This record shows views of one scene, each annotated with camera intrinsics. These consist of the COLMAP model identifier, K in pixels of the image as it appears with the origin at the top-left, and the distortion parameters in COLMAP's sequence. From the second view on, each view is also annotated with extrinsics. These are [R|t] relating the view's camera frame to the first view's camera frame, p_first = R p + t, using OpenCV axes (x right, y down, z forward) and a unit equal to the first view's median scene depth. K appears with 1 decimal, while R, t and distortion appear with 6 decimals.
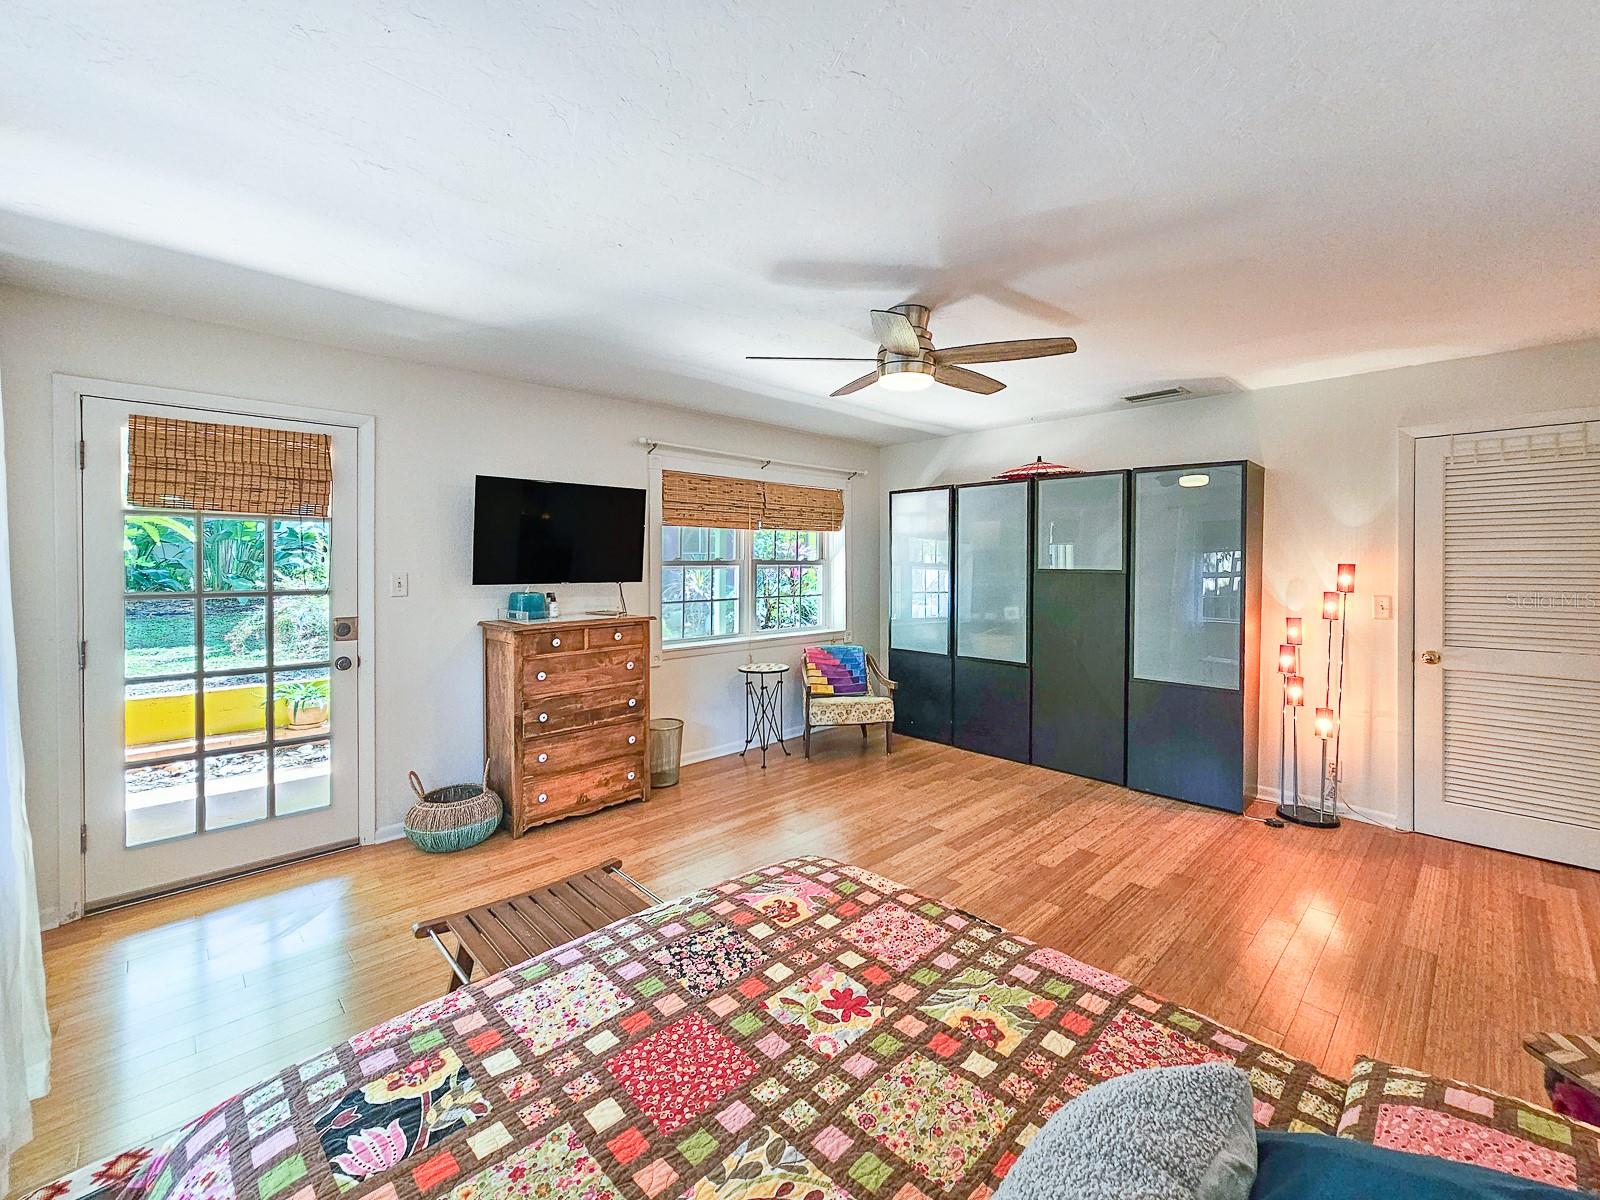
lens RADIAL K [[634.2, 0, 794.0], [0, 634.2, 571.5], [0, 0, 1]] dist [-0.001450, -0.000061]
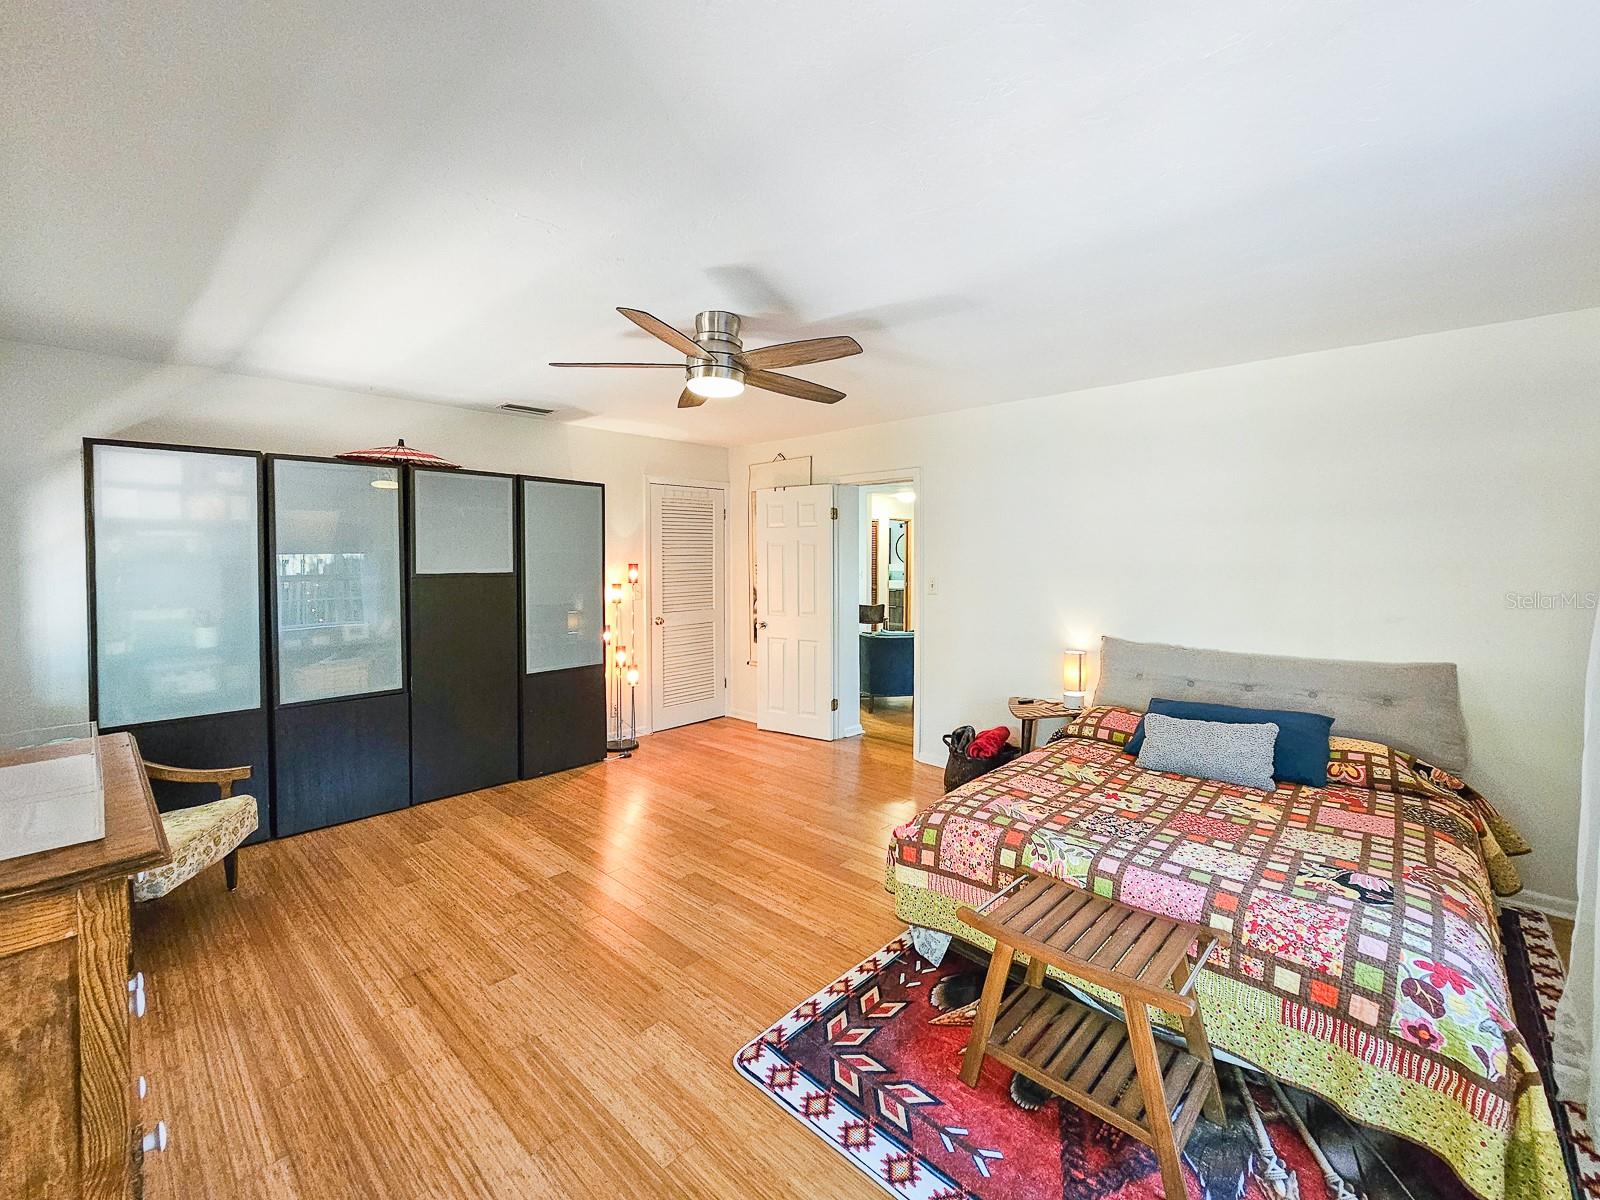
lens RADIAL K [[634.2, 0, 794.0], [0, 634.2, 571.5], [0, 0, 1]] dist [-0.001450, -0.000061]
pose [[0.012233, -0.024910, 0.999615, -0.668497], [0.019975, 0.999496, 0.024662, -0.026338], [-0.999726, 0.019666, 0.012724, 0.700259]]
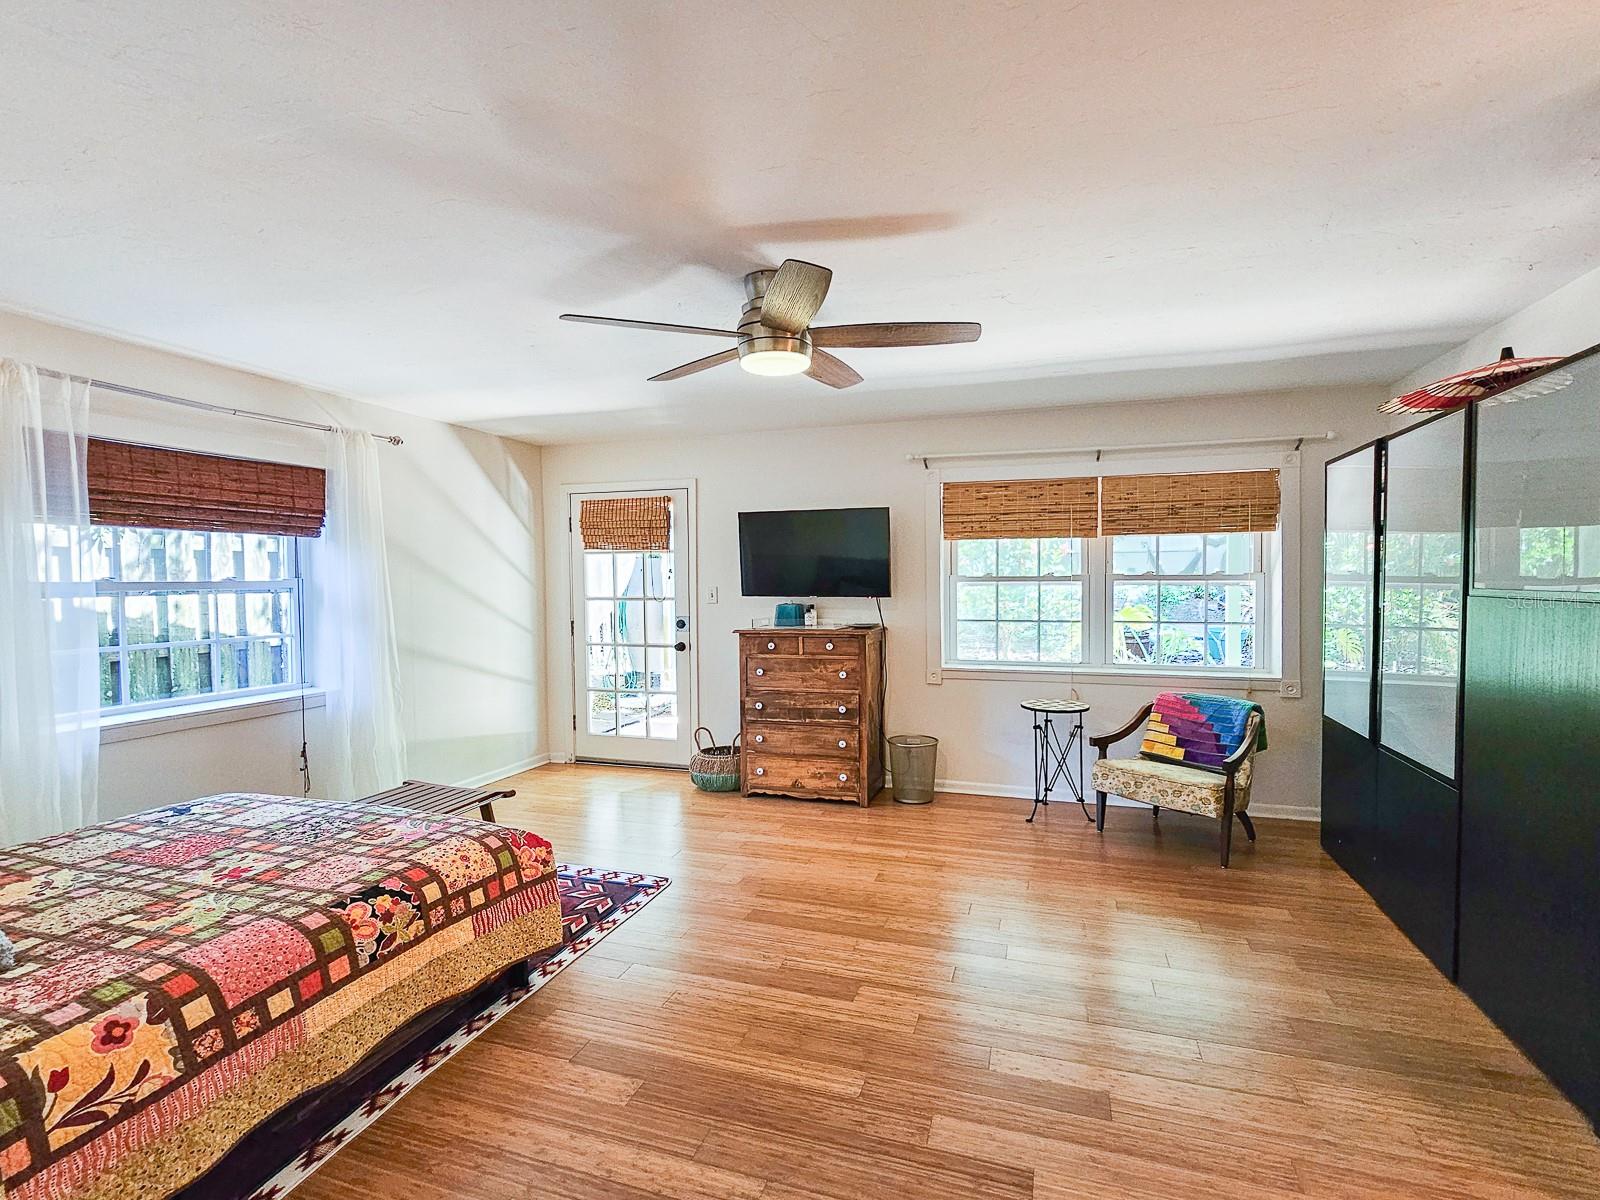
lens RADIAL K [[662.4, 0, 909.2], [0, 662.4, 595.2], [0, 0, 1]] dist [-0.002929, 0.001222]
pose [[0.553589, 0.018334, -0.832588, 0.823687], [-0.007501, 0.999827, 0.017029, -0.007272], [0.832756, -0.003182, 0.553630, 0.532199]]
